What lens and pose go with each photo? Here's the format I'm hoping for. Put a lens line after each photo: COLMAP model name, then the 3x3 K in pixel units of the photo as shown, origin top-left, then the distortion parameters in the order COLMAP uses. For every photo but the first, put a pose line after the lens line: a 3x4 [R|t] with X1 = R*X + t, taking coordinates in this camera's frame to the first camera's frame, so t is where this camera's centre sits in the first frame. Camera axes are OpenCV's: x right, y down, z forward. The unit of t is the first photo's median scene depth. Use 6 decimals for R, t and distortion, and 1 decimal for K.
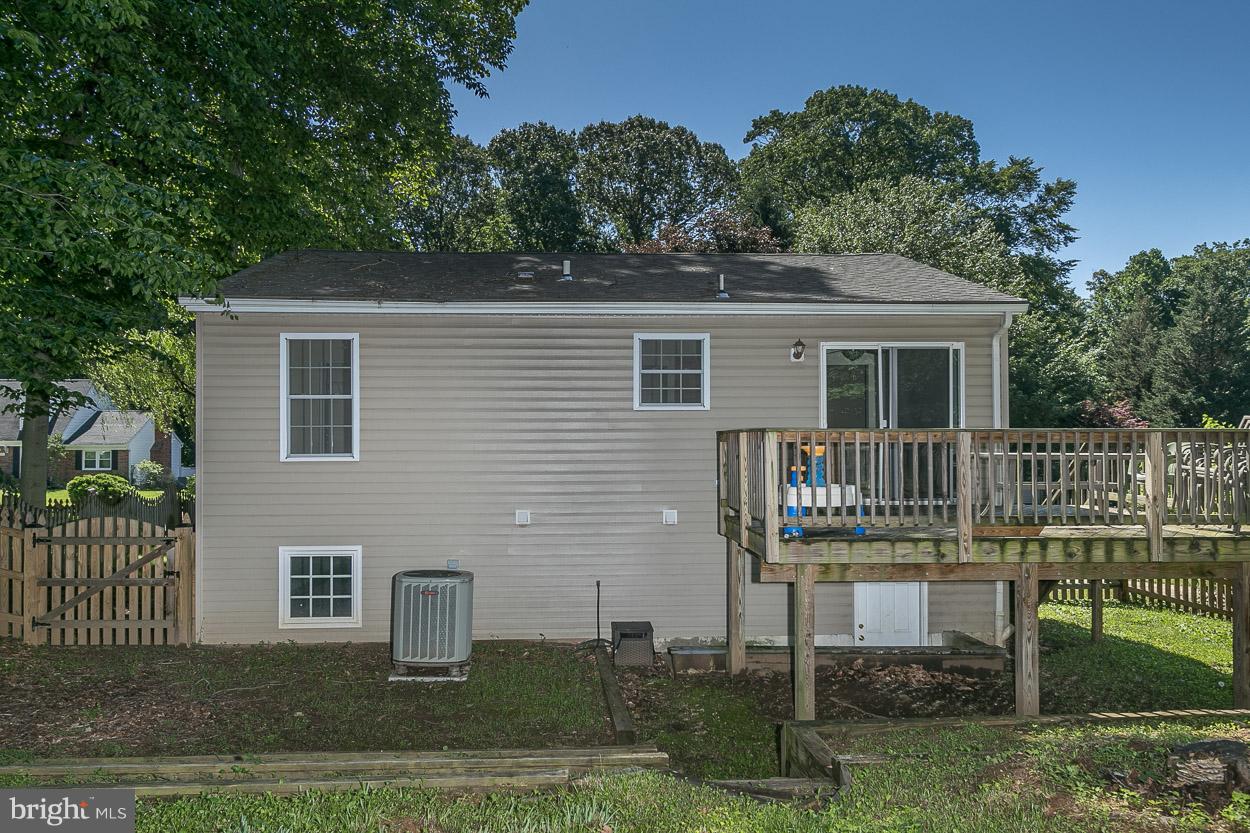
lens RADIAL K [[1033.1, 0, 529.7], [0, 1033.1, 378.9], [0, 0, 1]] dist [0.004019, 0.001957]
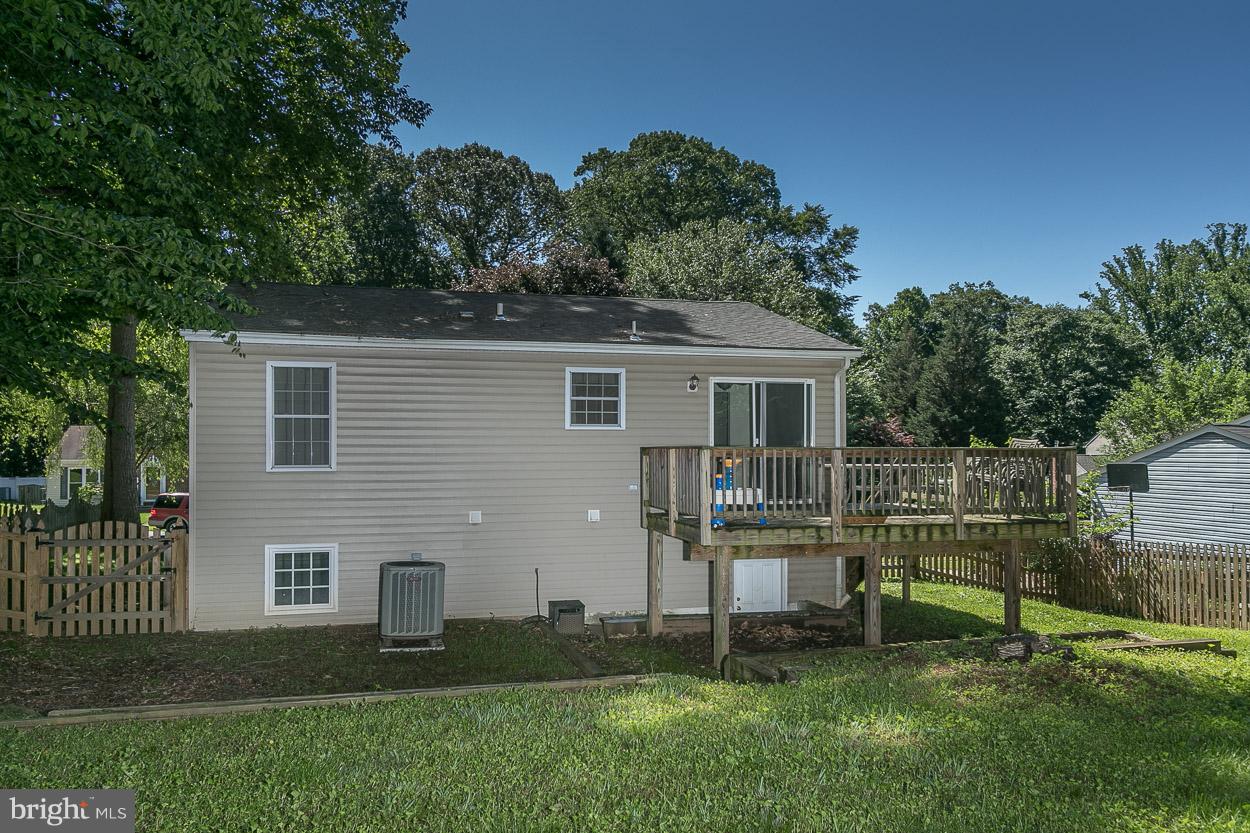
lens RADIAL K [[1033.1, 0, 529.7], [0, 1033.1, 378.9], [0, 0, 1]] dist [0.004019, 0.001957]
pose [[0.980608, 0.015120, 0.195393, -0.181129], [-0.013510, 0.999863, -0.009570, -0.017581], [-0.195511, 0.006745, 0.980678, -0.201199]]
